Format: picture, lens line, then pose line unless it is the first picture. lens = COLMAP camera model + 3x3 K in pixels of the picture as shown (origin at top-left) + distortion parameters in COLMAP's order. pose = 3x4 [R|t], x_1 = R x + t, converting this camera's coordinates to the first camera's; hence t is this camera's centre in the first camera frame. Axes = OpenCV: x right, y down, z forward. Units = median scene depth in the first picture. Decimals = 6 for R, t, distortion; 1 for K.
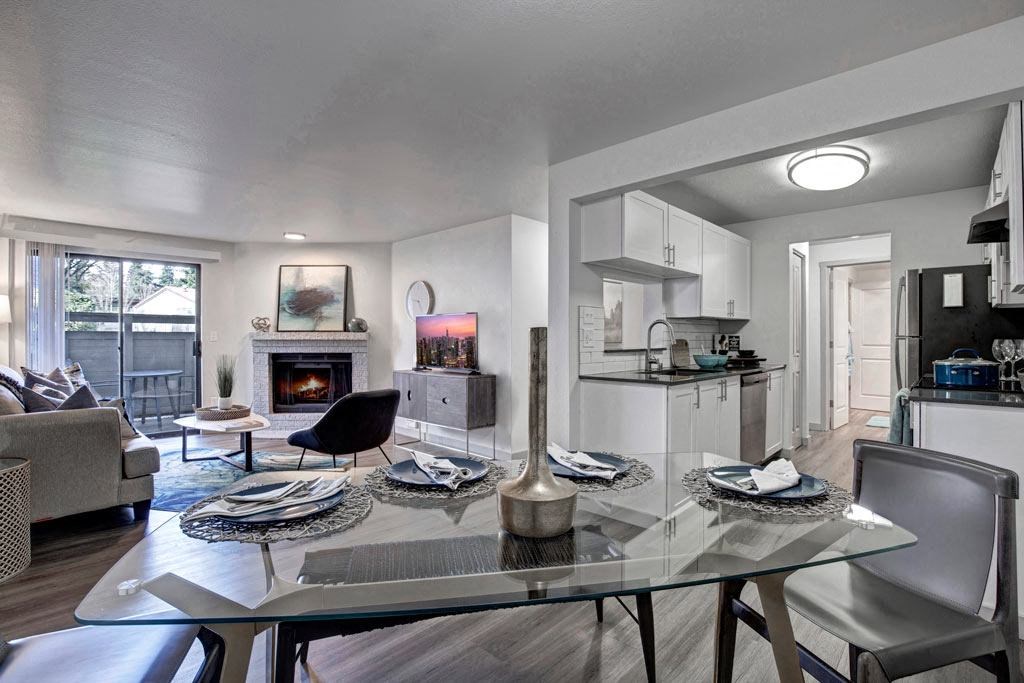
lens RADIAL K [[468.9, 0, 520.5], [0, 468.9, 346.1], [0, 0, 1]] dist [-0.000445, -0.014274]
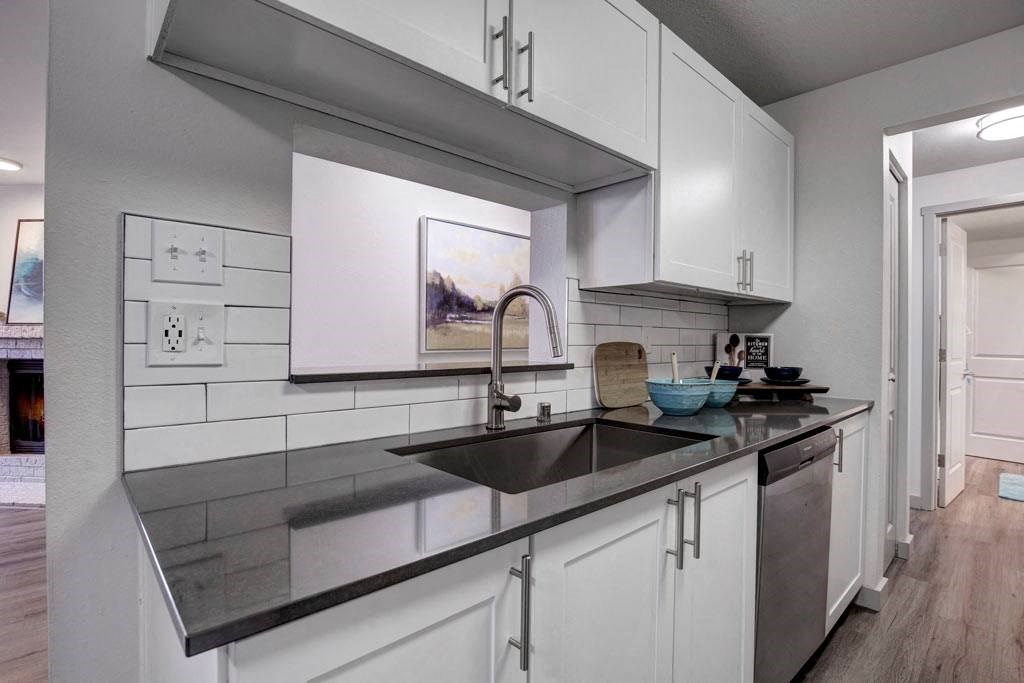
lens RADIAL K [[490.5, 0, 512.3], [0, 490.5, 347.4], [0, 0, 1]] dist [-0.022905, 0.000593]
pose [[0.997342, 0.010366, -0.072115, 0.256207], [-0.010564, 0.999941, -0.002369, -0.007350], [0.072087, 0.003125, 0.997393, 0.514223]]
